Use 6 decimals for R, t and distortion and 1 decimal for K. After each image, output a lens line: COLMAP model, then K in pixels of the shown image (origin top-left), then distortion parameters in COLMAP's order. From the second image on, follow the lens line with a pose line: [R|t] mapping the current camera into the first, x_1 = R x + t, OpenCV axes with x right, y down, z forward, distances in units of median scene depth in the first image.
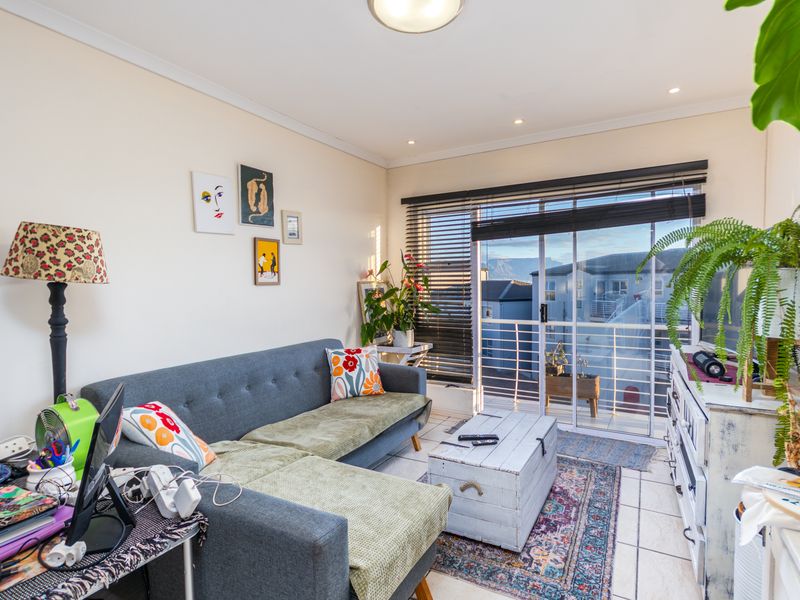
lens RADIAL K [[425.5, 0, 400.0], [0, 425.5, 300.0], [0, 0, 1]] dist [-0.001280, 0.000069]
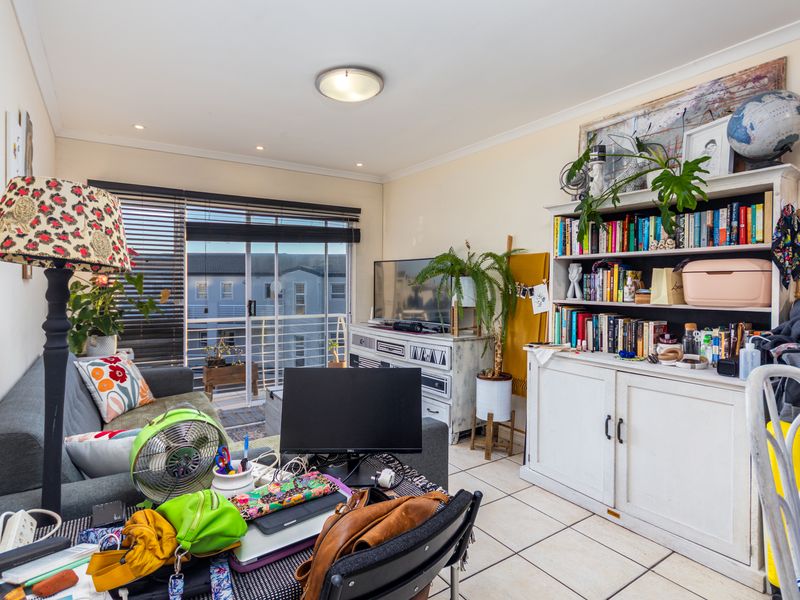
lens RADIAL K [[425.5, 0, 400.0], [0, 425.5, 300.0], [0, 0, 1]] dist [-0.001280, 0.000069]
pose [[0.488062, -0.017038, 0.872643, -0.590102], [0.024359, 0.999686, 0.005894, 0.010122], [-0.872469, 0.018380, 0.488324, 0.088167]]
